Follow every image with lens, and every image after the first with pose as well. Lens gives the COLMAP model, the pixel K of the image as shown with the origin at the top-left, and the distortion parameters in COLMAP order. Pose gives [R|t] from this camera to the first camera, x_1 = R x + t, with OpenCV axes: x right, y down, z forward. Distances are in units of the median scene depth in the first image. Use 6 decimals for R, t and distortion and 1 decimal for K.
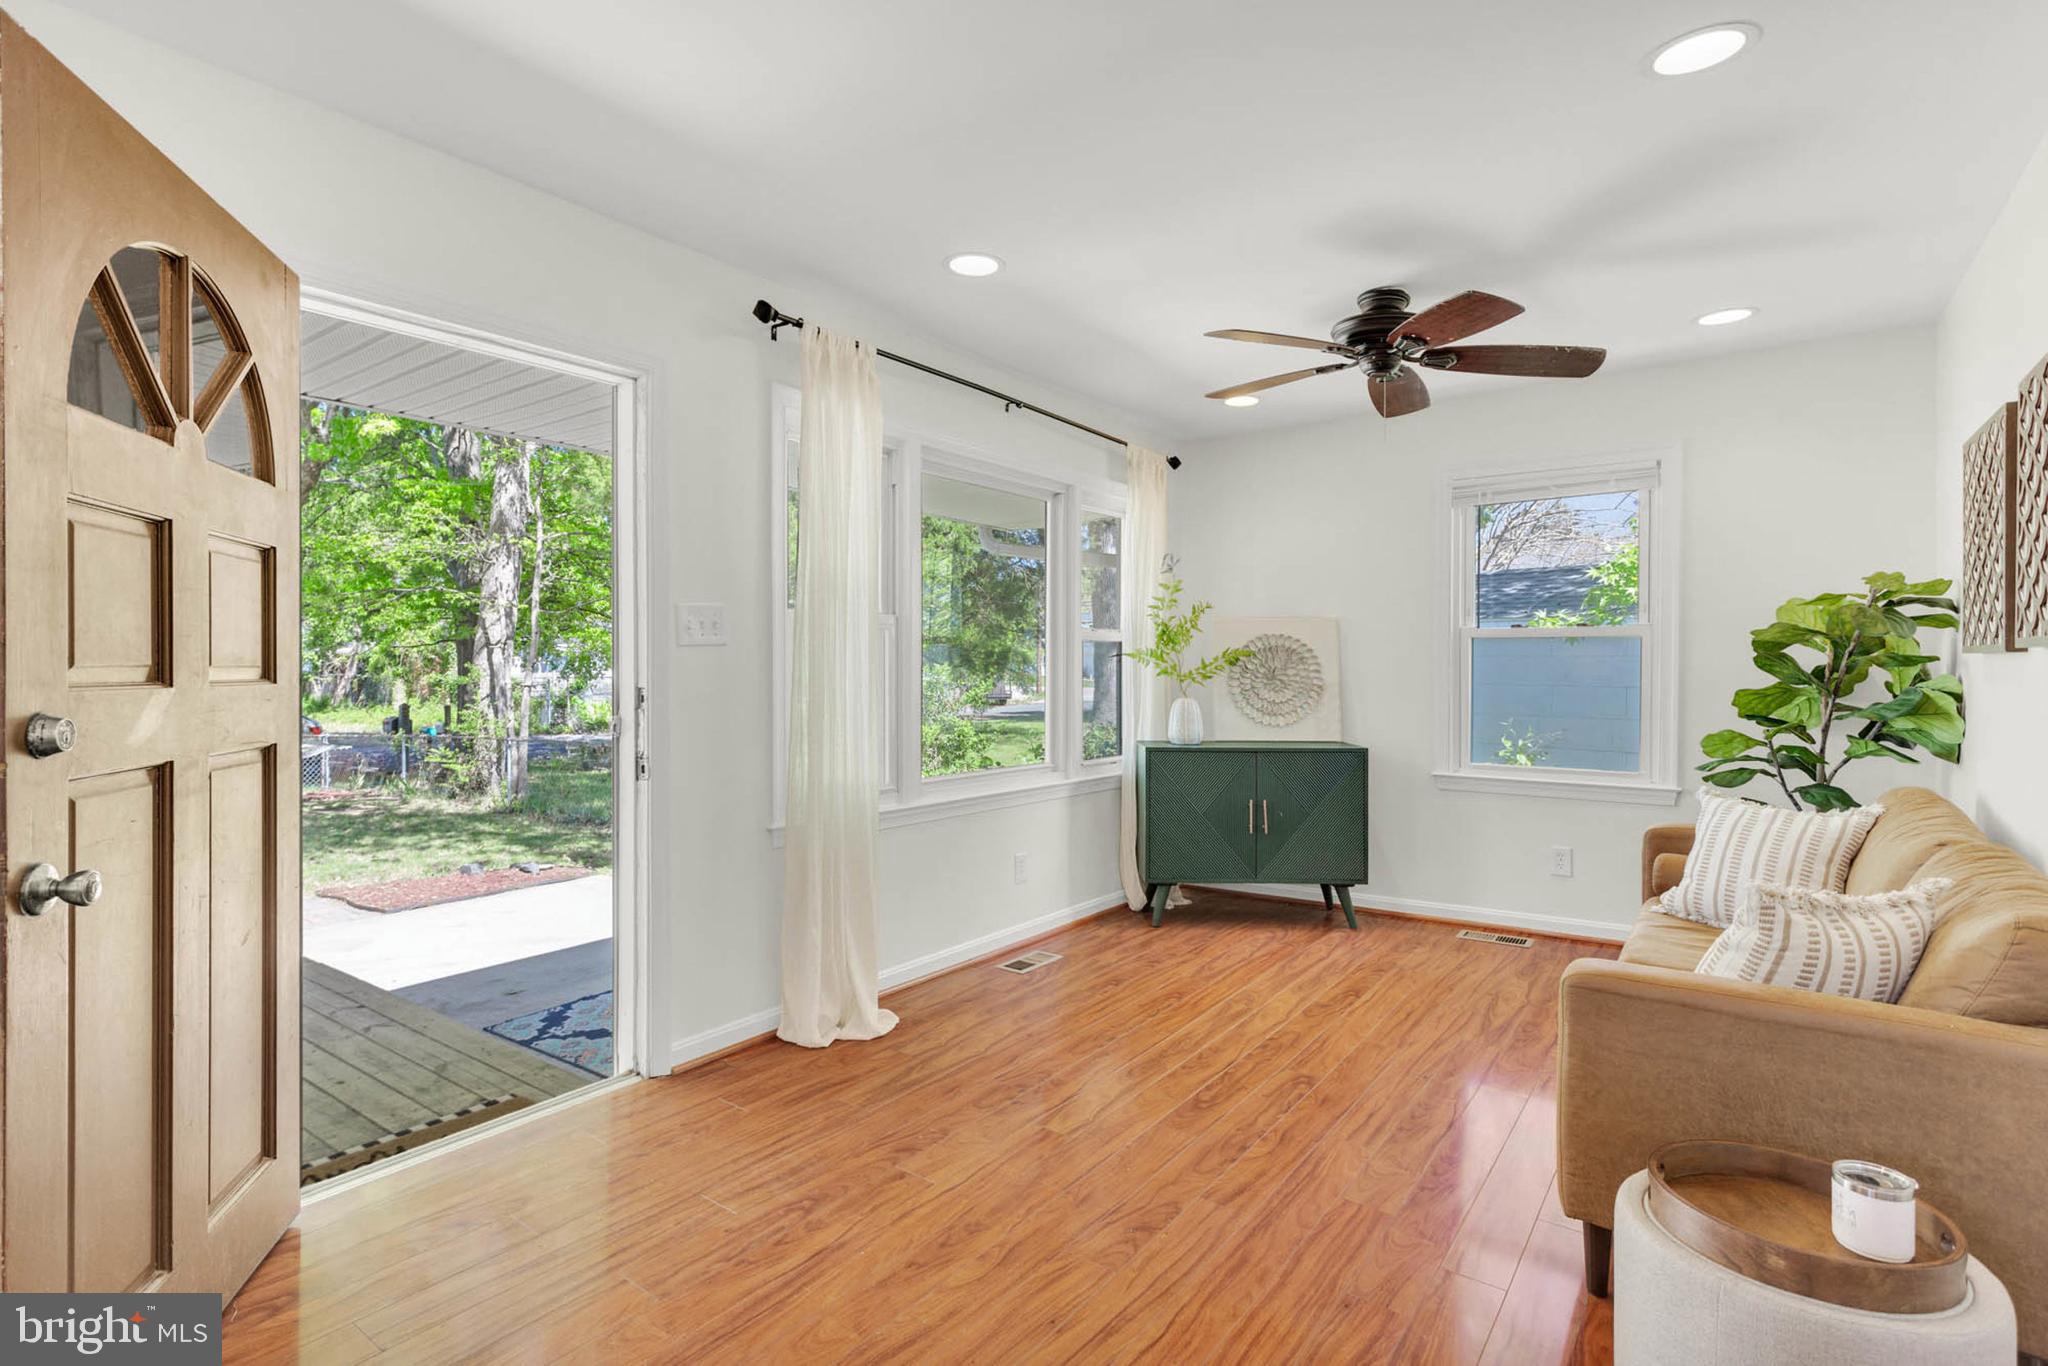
lens RADIAL K [[1030.3, 0, 1015.1], [0, 1030.3, 669.7], [0, 0, 1]] dist [-0.001943, 0.005854]
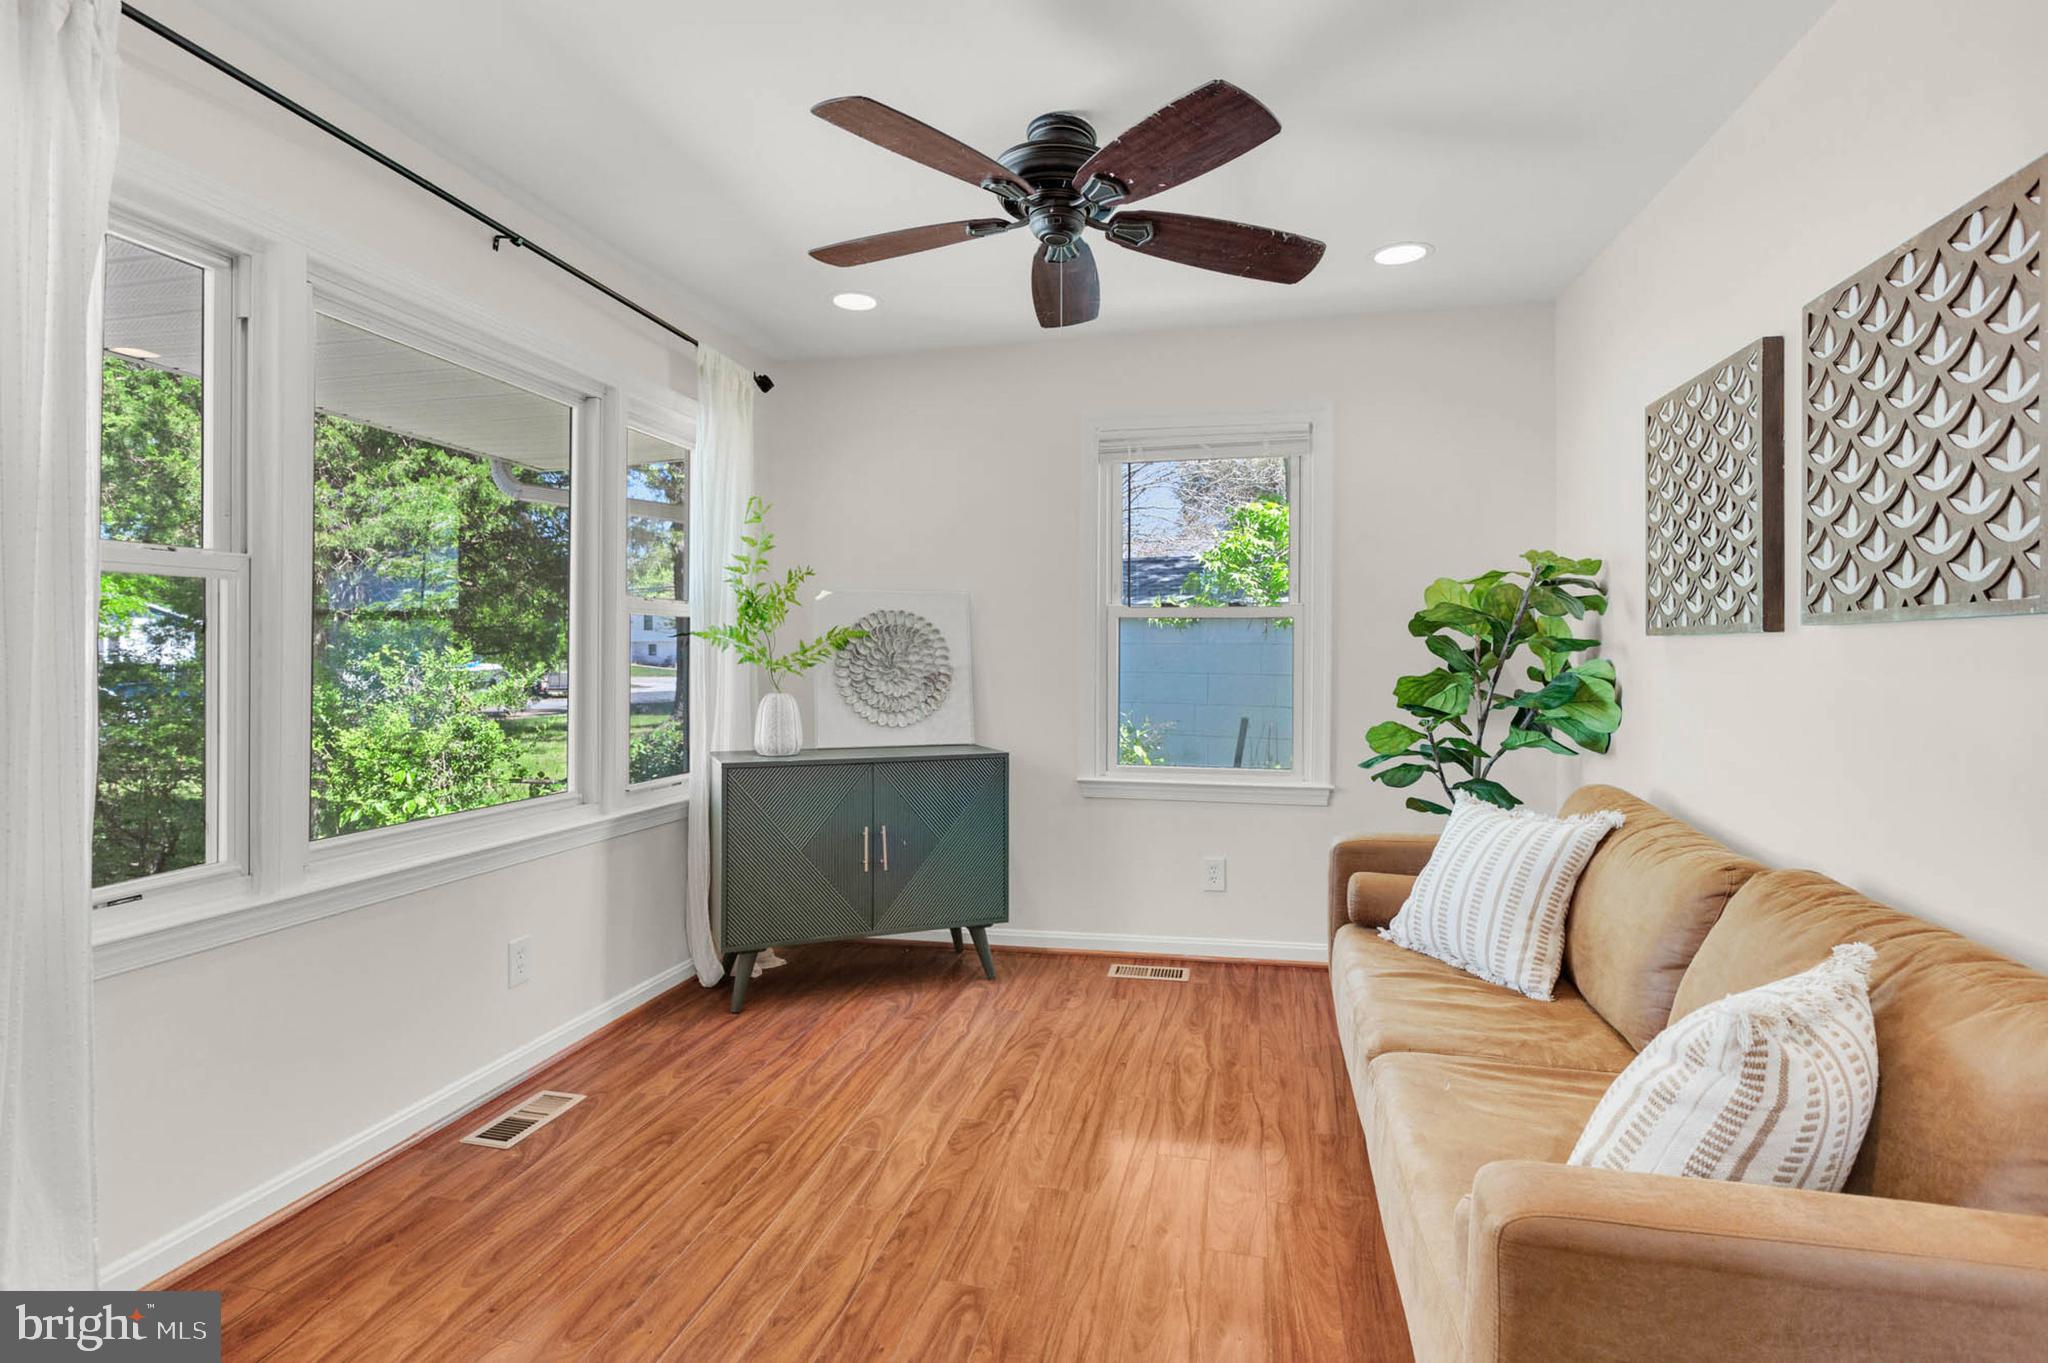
lens RADIAL K [[1030.3, 0, 1028.3], [0, 1030.3, 645.6], [0, 0, 1]] dist [-0.001943, 0.005854]
pose [[0.920027, 0.004069, 0.391835, 0.046685], [0.000653, 0.999929, -0.011917, 0.002535], [-0.391855, 0.011220, 0.919958, 0.287383]]
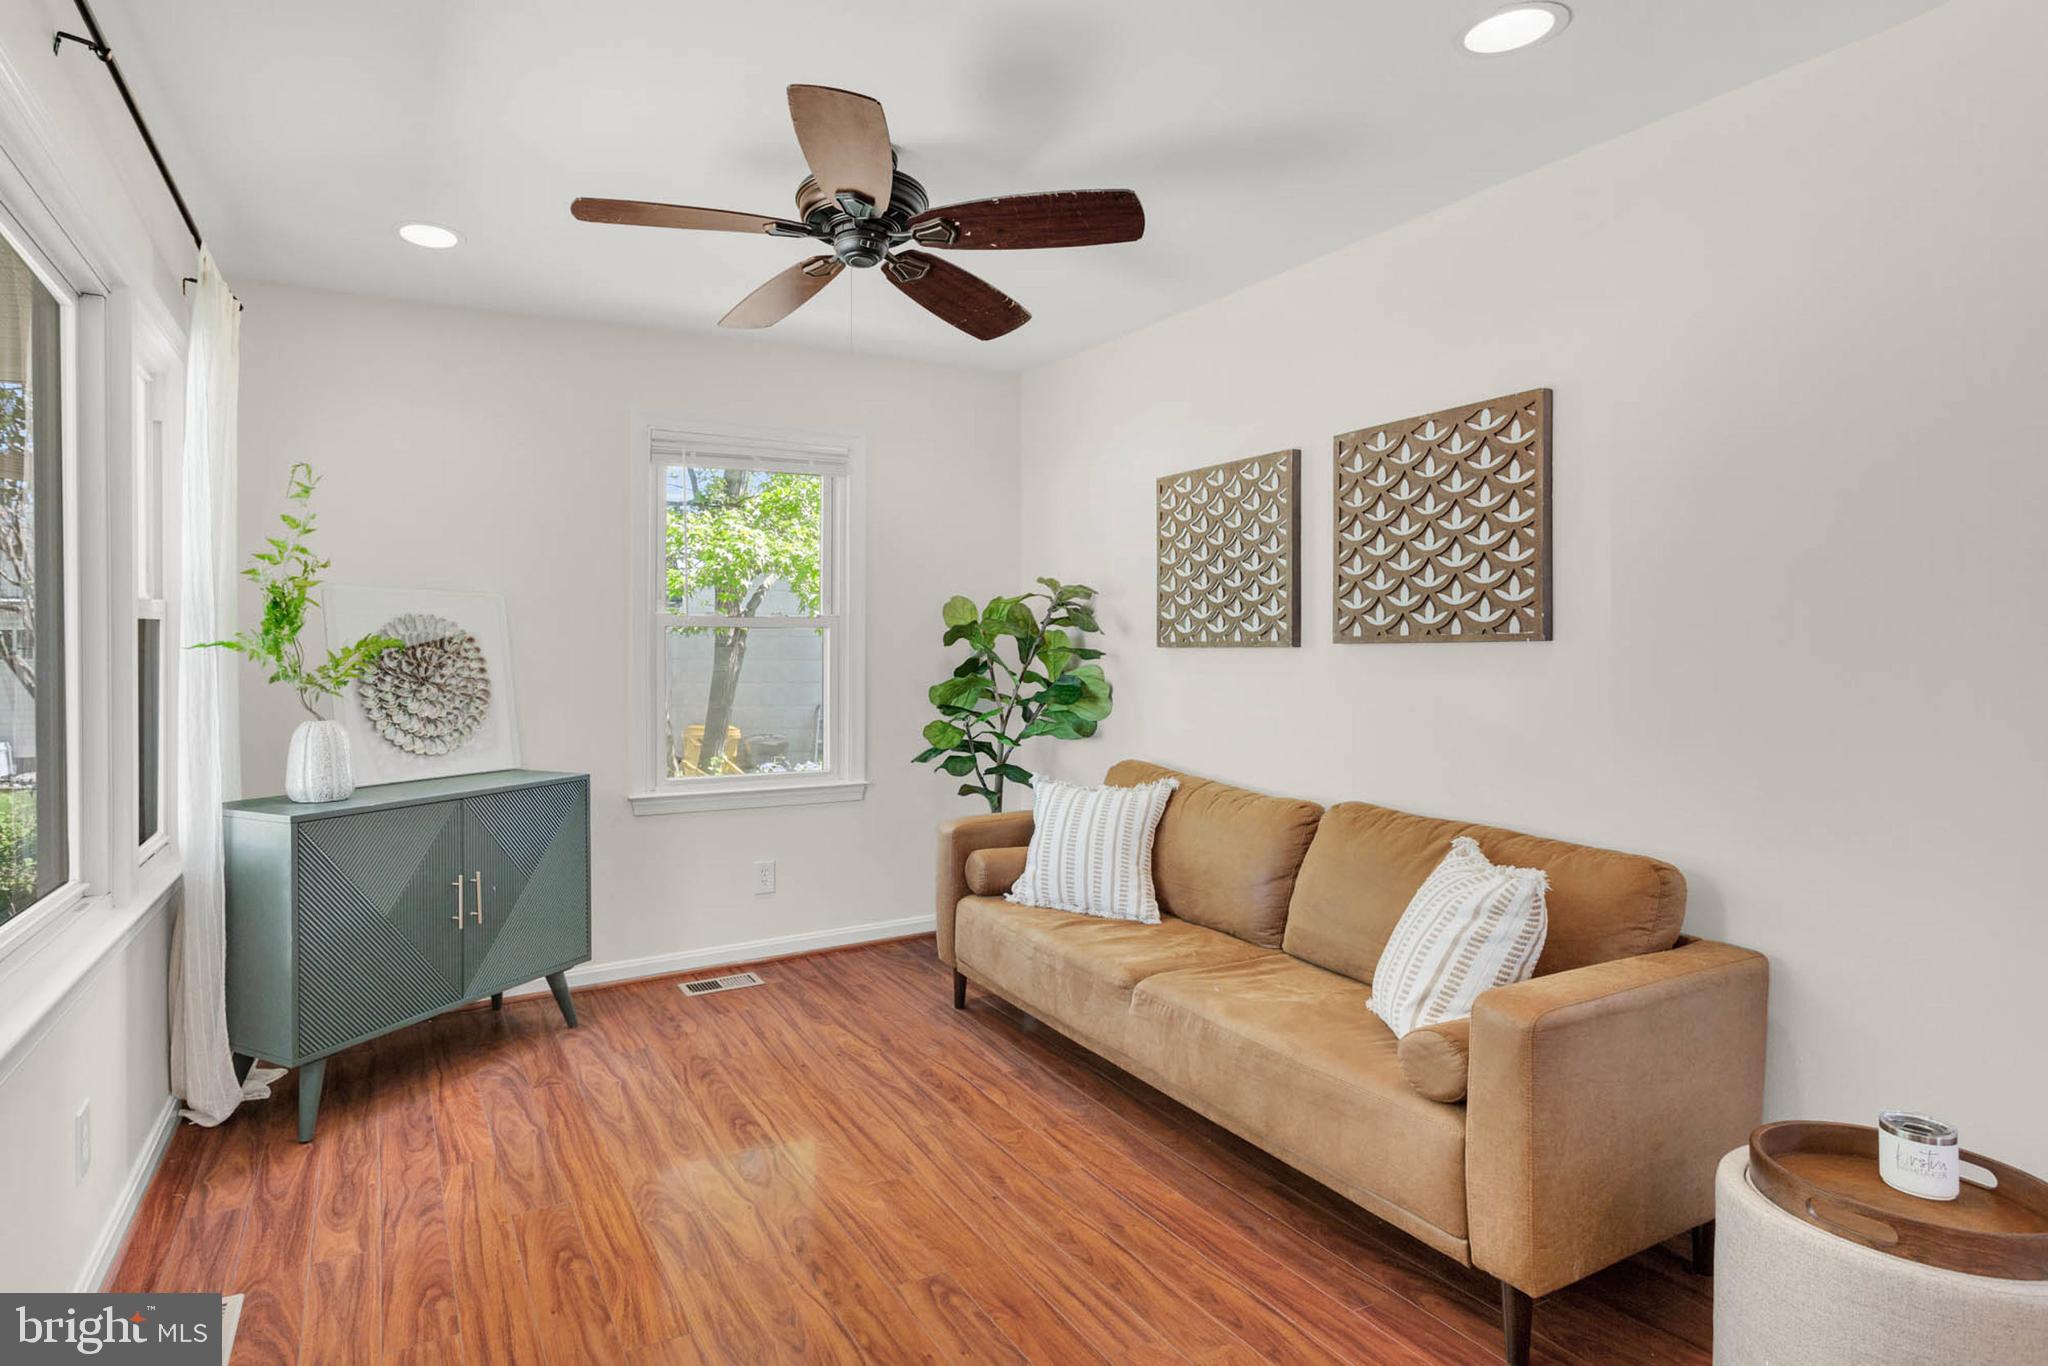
lens RADIAL K [[1030.3, 0, 961.5], [0, 1030.3, 663.1], [0, 0, 1]] dist [-0.001943, 0.005854]
pose [[0.454356, -0.010137, 0.890762, -0.214897], [0.008753, 0.999938, 0.006915, -0.006045], [-0.890777, 0.004655, 0.454417, 0.493267]]
